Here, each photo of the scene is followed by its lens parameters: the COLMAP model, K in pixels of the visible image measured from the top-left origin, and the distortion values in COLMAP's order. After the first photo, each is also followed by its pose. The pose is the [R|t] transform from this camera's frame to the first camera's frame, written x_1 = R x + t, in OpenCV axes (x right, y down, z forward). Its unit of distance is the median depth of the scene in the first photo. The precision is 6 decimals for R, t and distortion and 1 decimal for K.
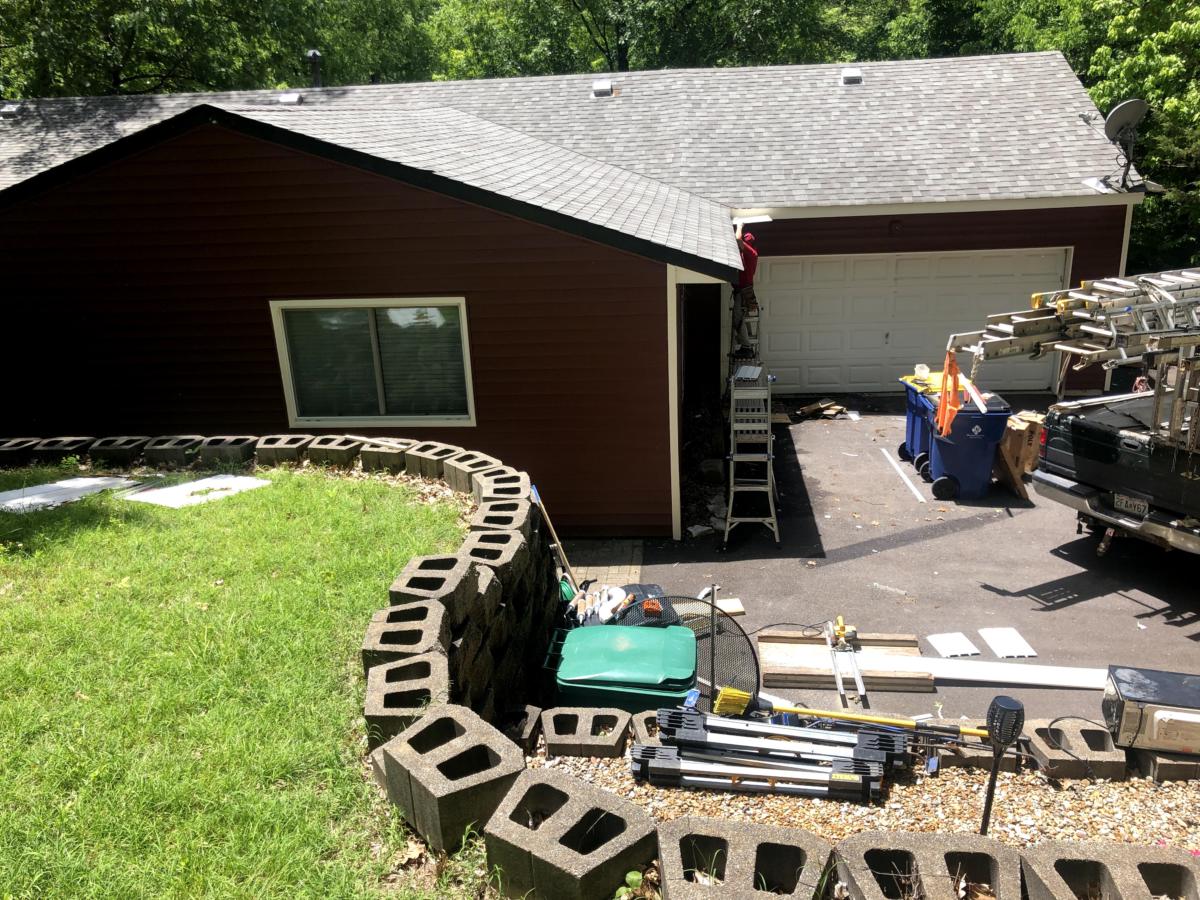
lens RADIAL K [[971.0, 0, 600.0], [0, 971.0, 450.0], [0, 0, 1]] dist [0.024583, -0.008902]
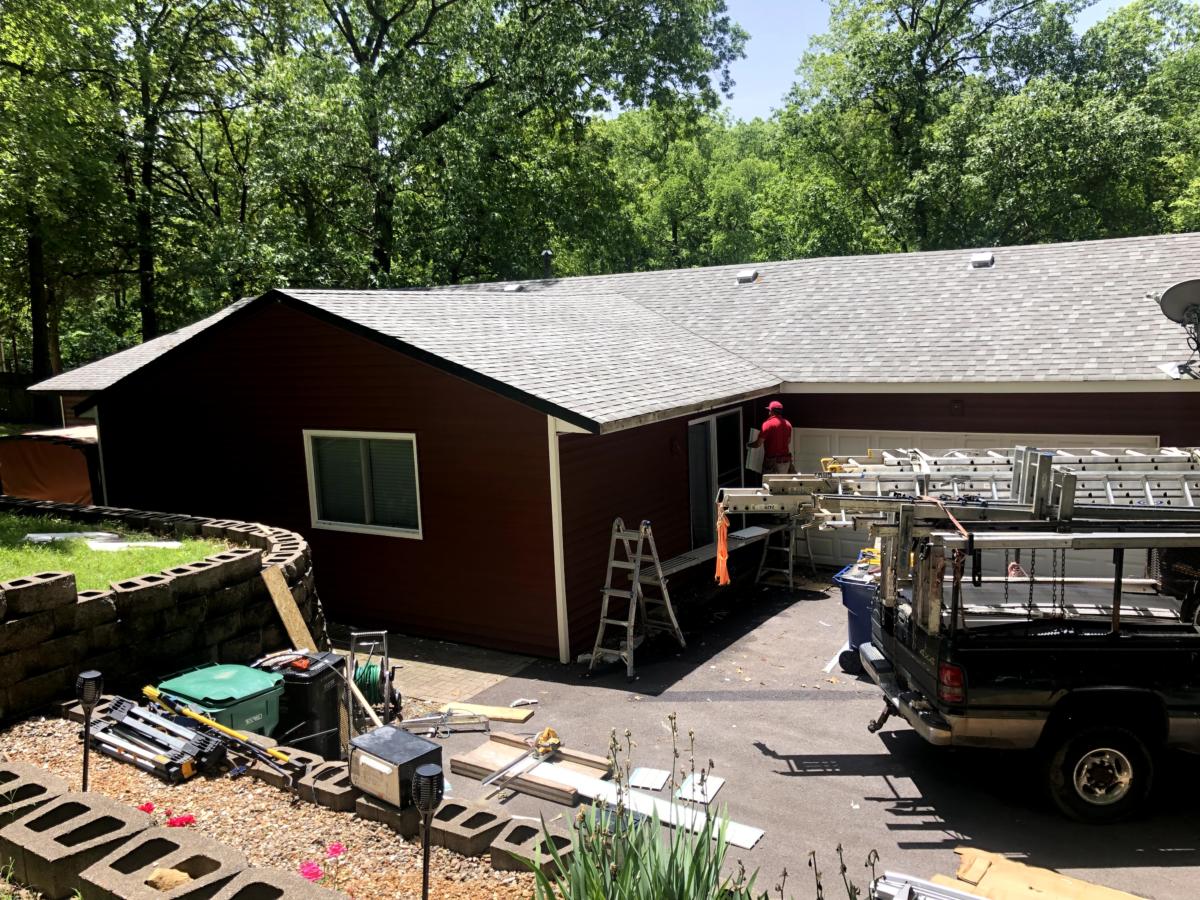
lens RADIAL K [[971.0, 0, 600.0], [0, 971.0, 450.0], [0, 0, 1]] dist [0.024583, -0.008902]
pose [[0.897278, 0.063894, -0.436818, 0.604719], [-0.142044, 0.978638, -0.148630, 0.015005], [0.417990, 0.195410, 0.887186, -0.010171]]
